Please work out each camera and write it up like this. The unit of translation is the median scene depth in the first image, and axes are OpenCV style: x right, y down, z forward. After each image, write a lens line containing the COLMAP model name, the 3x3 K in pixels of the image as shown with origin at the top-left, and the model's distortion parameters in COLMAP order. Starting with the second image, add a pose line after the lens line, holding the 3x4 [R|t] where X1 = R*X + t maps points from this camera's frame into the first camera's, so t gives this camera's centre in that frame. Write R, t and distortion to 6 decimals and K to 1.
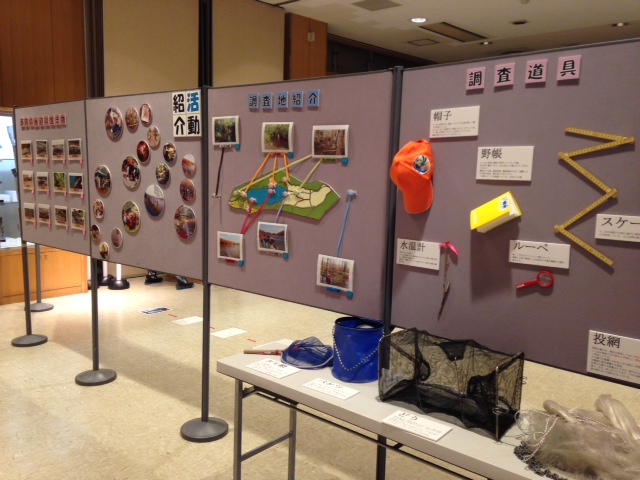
lens RADIAL K [[584.9, 0, 320.0], [0, 584.9, 240.0], [0, 0, 1]] dist [0.098359, -0.001340]
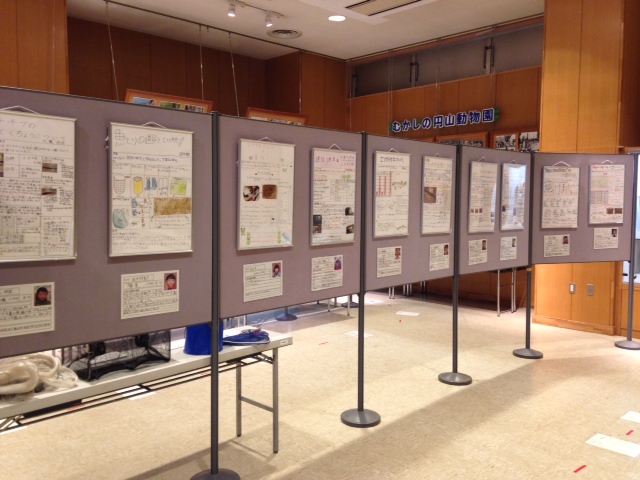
lens RADIAL K [[584.9, 0, 320.0], [0, 584.9, 240.0], [0, 0, 1]] dist [0.098359, -0.001340]
pose [[-0.063929, 0.047778, -0.996810, 0.852309], [-0.130179, 0.989919, 0.055797, -0.076053], [0.989427, 0.133331, -0.057065, 0.831118]]
